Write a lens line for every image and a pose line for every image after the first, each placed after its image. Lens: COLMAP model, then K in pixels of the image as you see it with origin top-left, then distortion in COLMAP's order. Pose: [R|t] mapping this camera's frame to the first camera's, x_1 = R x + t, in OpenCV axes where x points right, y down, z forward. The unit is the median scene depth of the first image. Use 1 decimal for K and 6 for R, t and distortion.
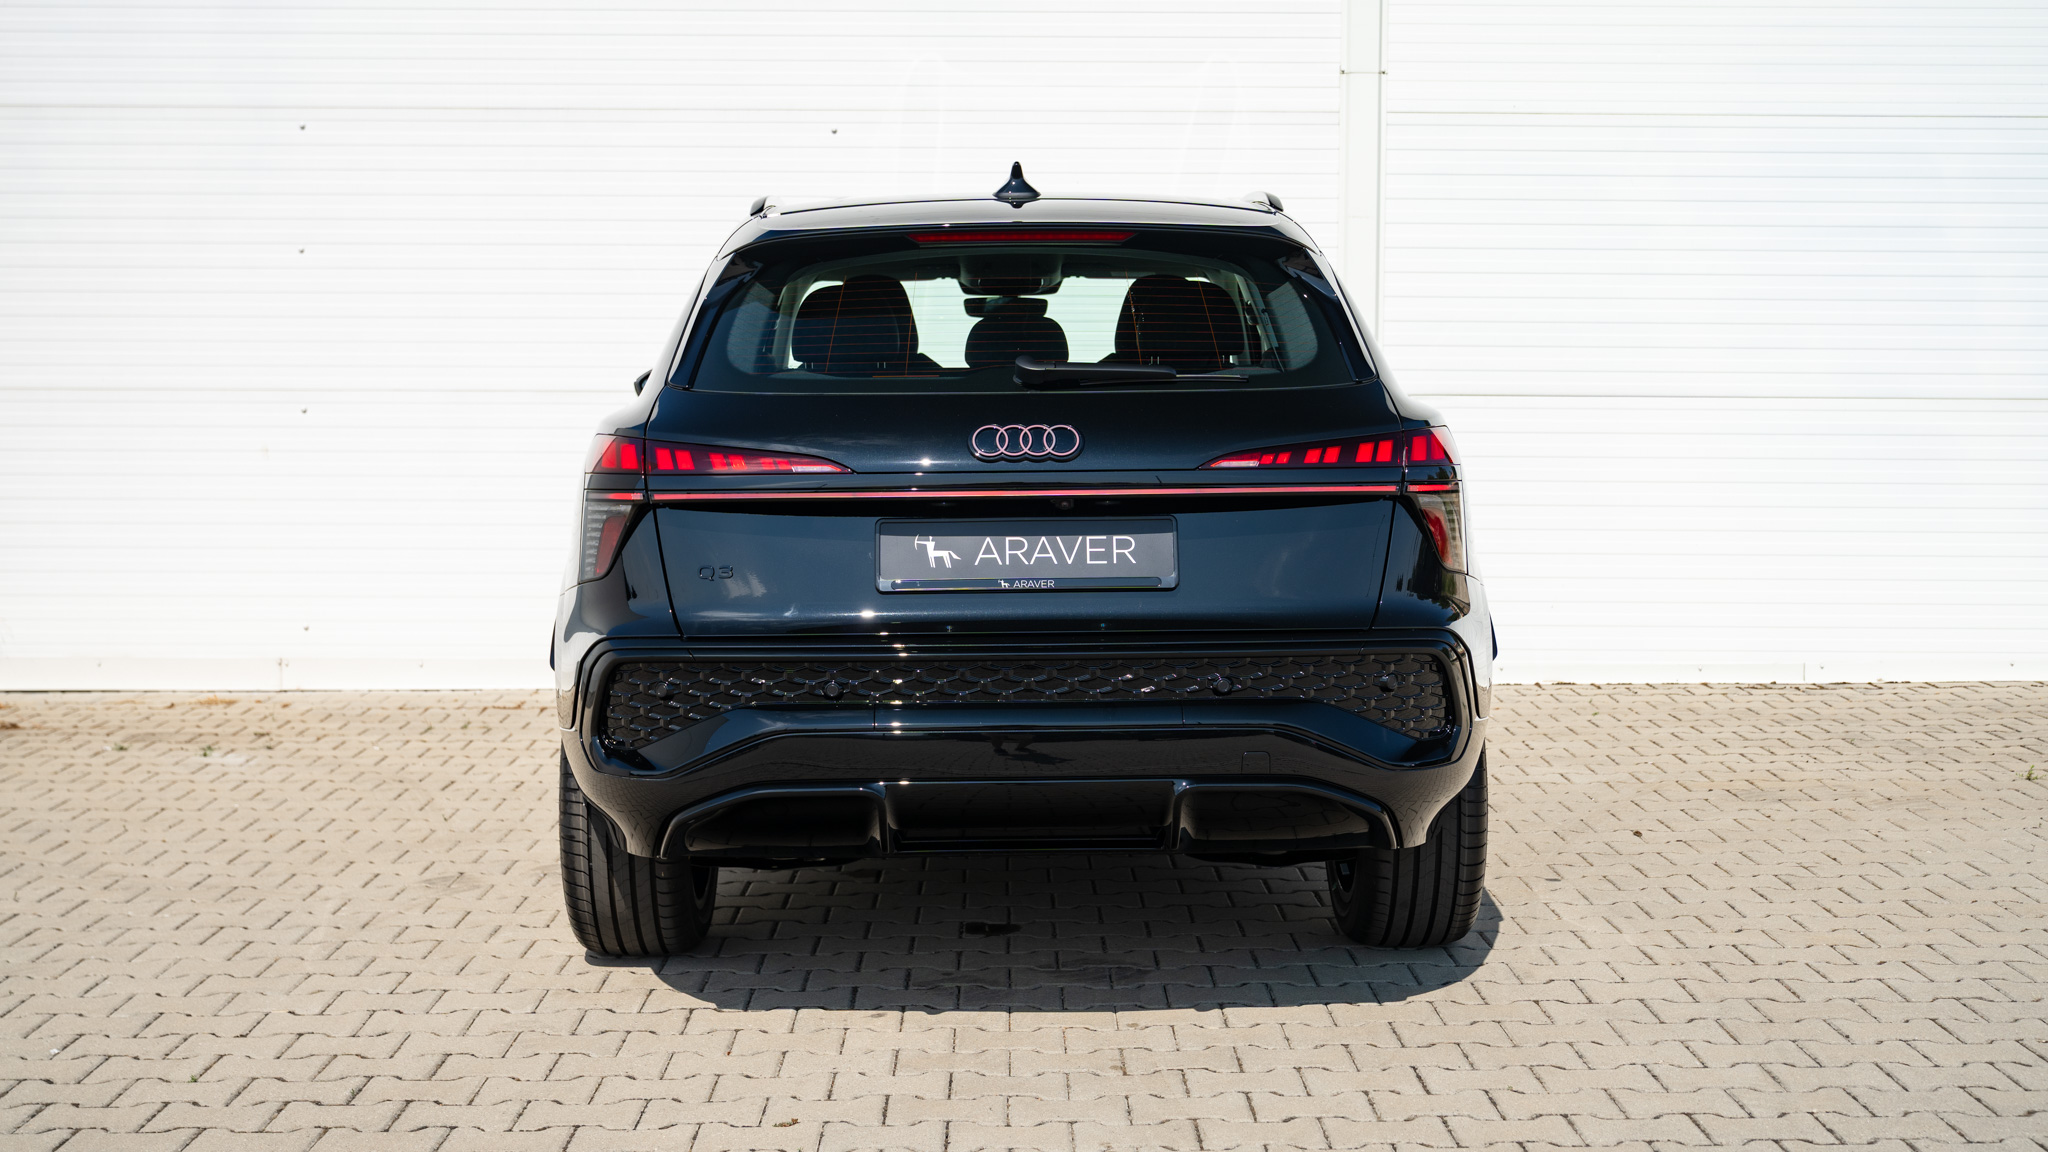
lens RADIAL K [[2494.0, 0, 1013.5], [0, 2494.0, 541.8], [0, 0, 1]] dist [0.001053, 0.025810]
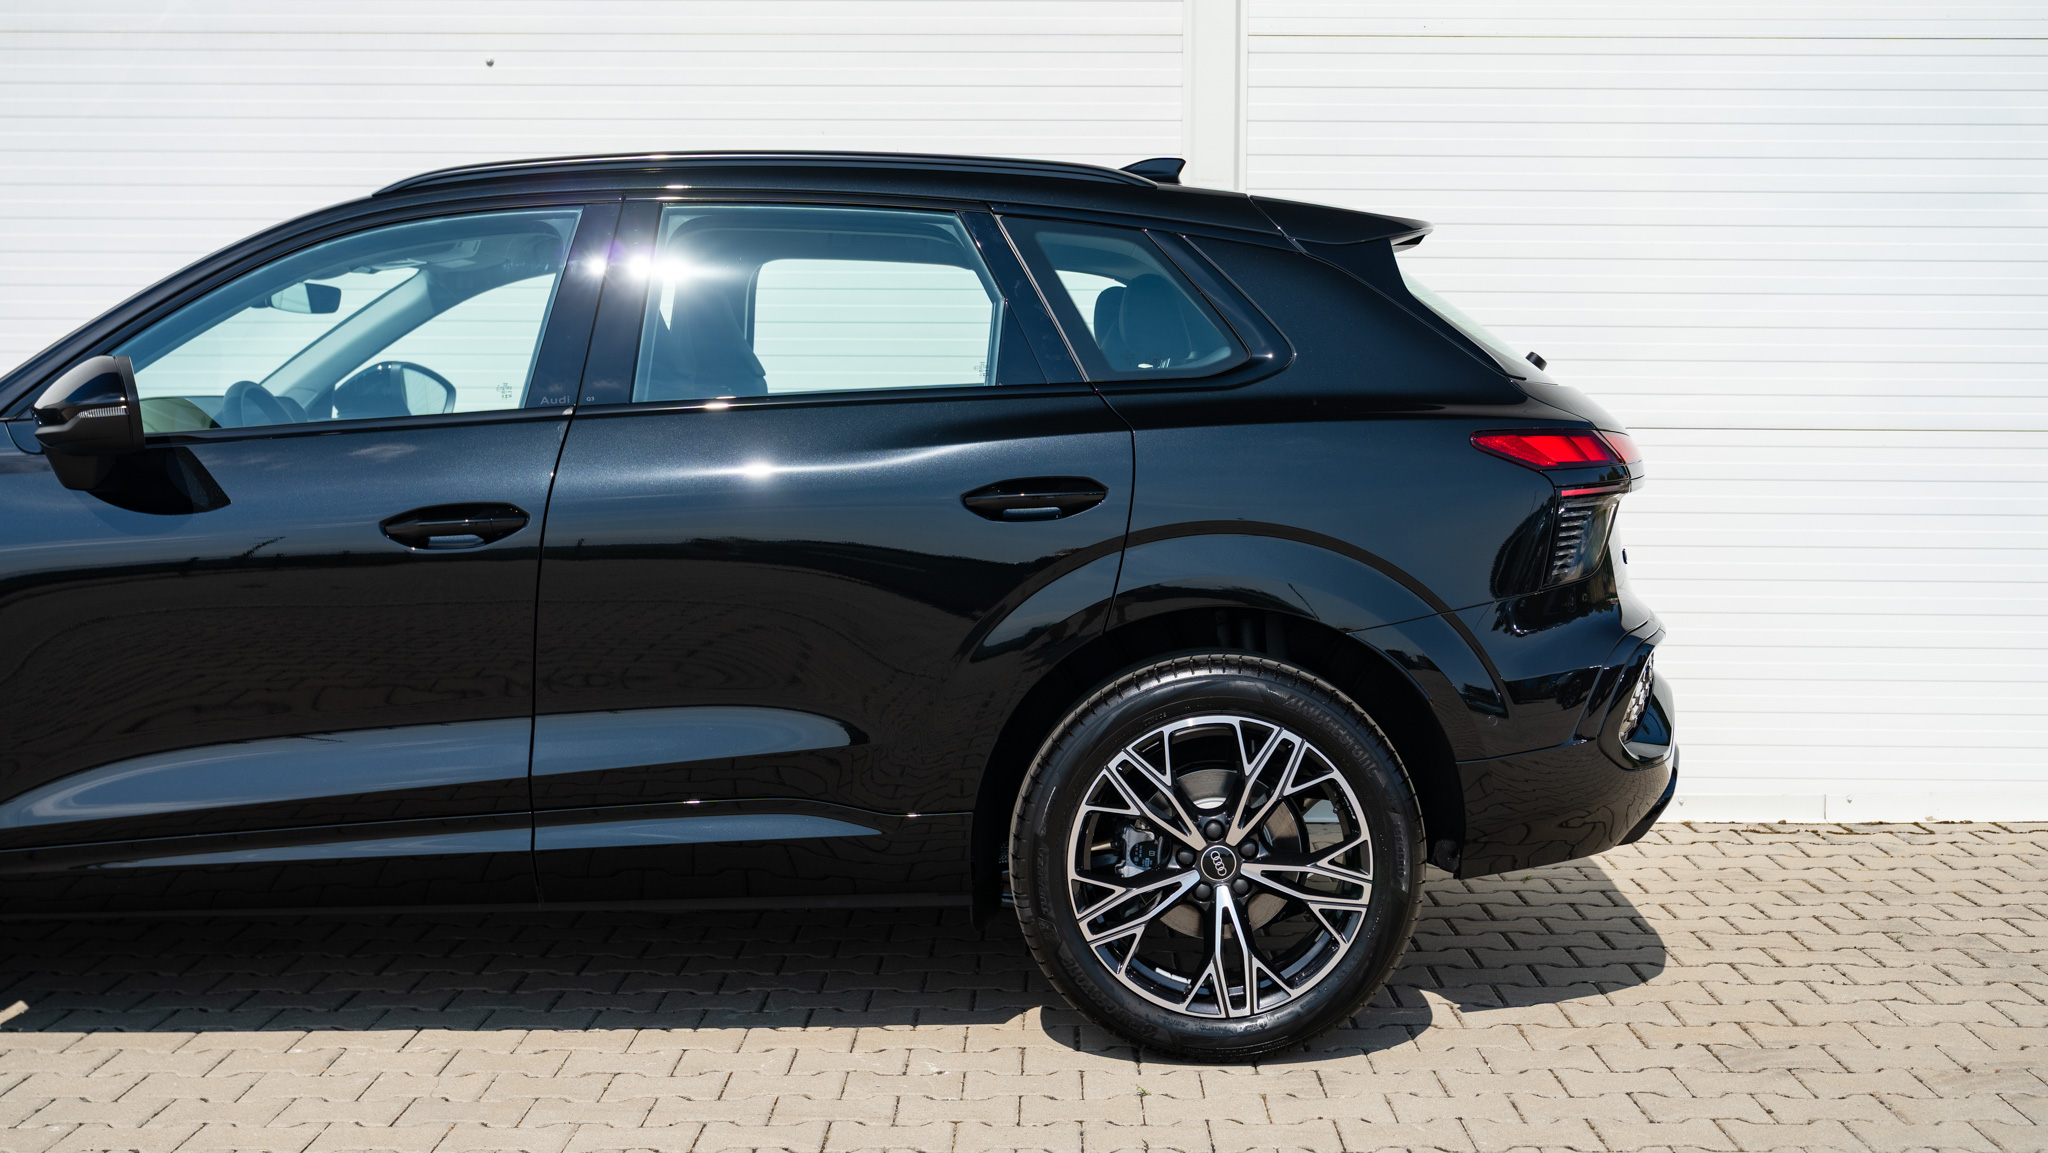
lens RADIAL K [[2357.3, 0, 1024.0], [0, 2357.3, 576.5], [0, 0, 1]] dist [0.007244, 0.003198]
pose [[0.999846, 0.002378, -0.017403, 0.112373], [-0.002384, 0.999997, -0.000330, -0.016785], [0.017402, 0.000371, 0.999849, 0.363315]]
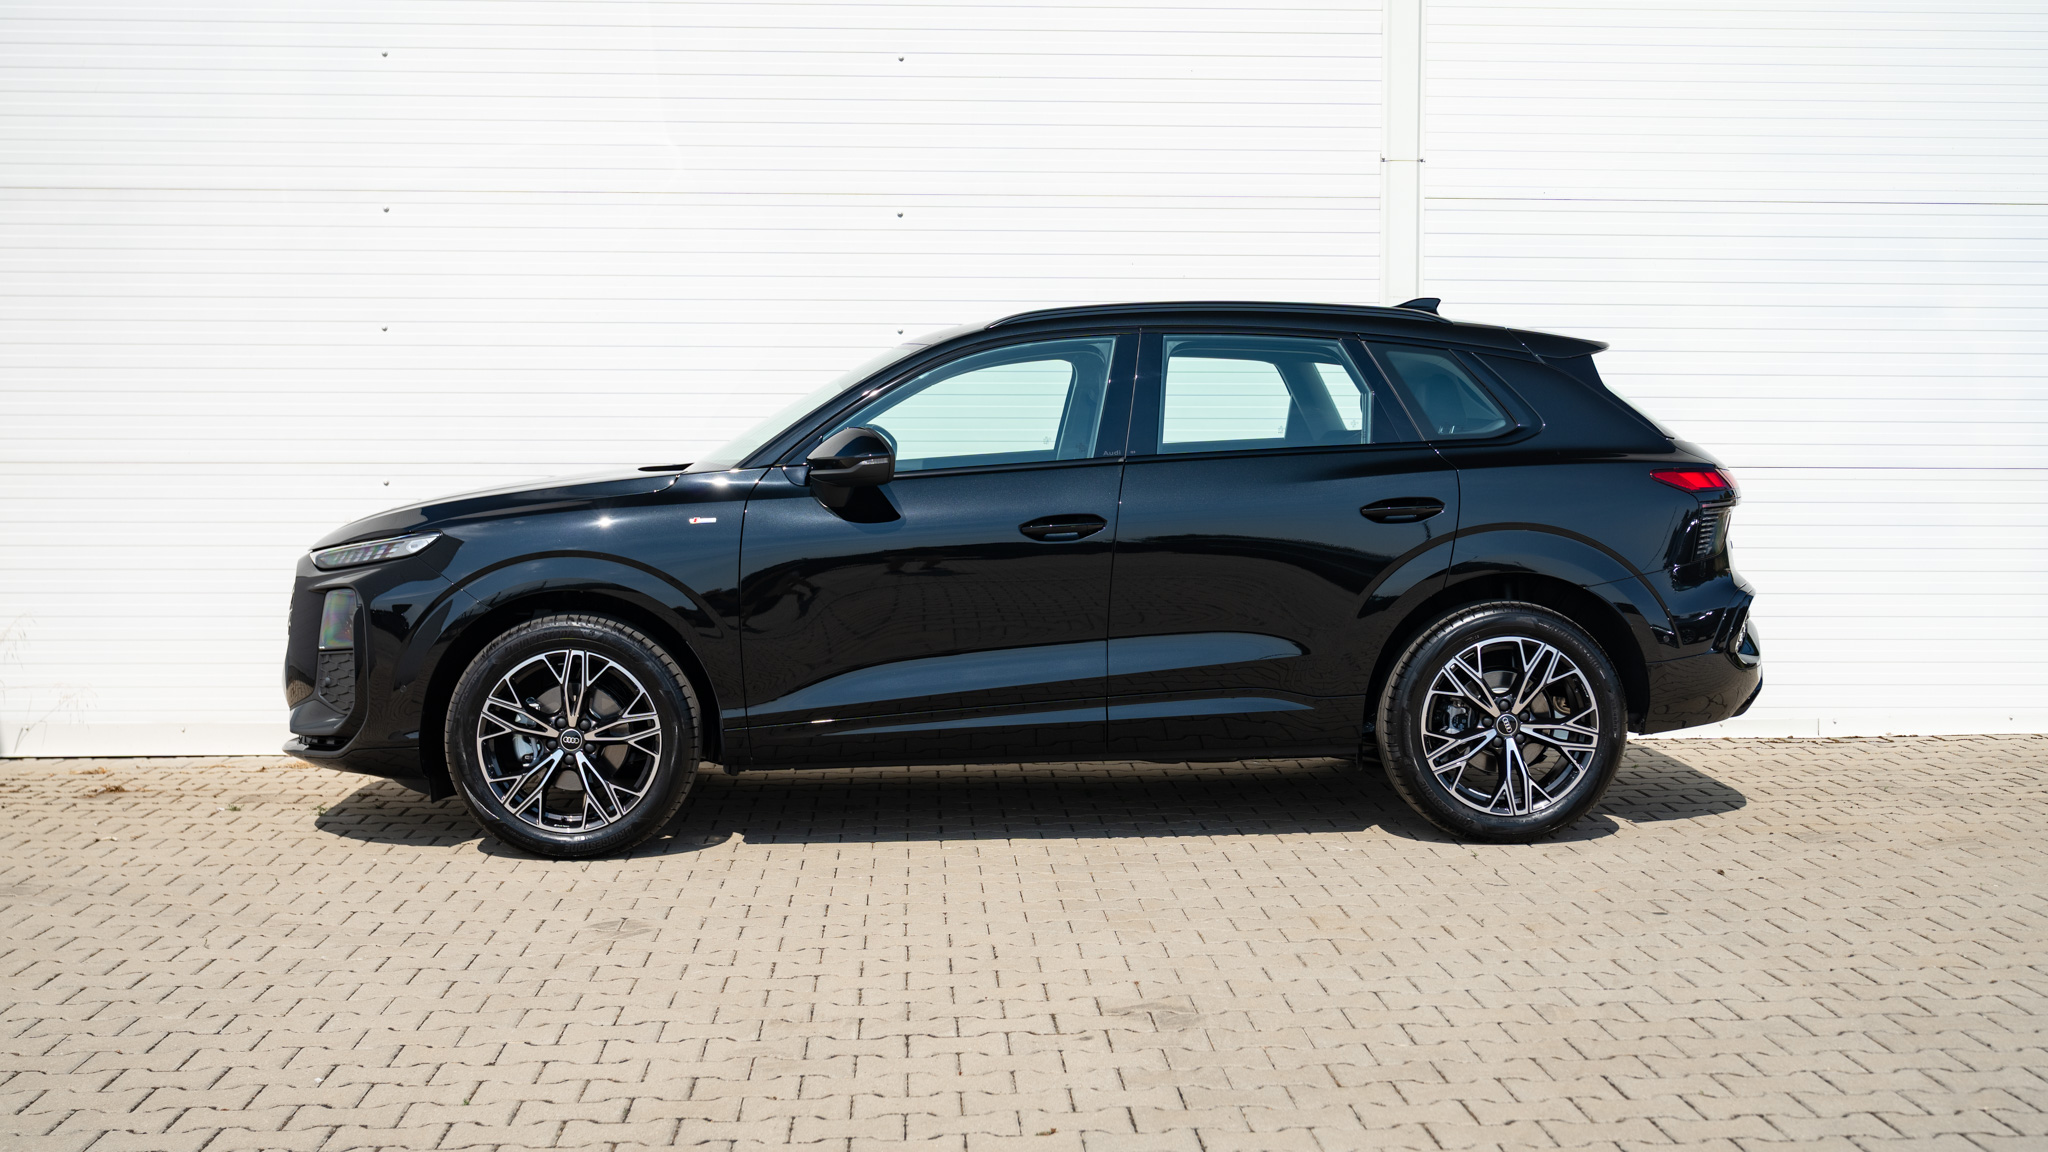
lens RADIAL K [[2455.9, 0, 1025.0], [0, 2455.9, 568.9], [0, 0, 1]] dist [0.006674, 0.007227]
pose [[0.998980, -0.003839, 0.044985, -0.077278], [0.004816, 0.999754, -0.021644, 0.007253], [-0.044890, 0.021838, 0.998753, -0.031386]]
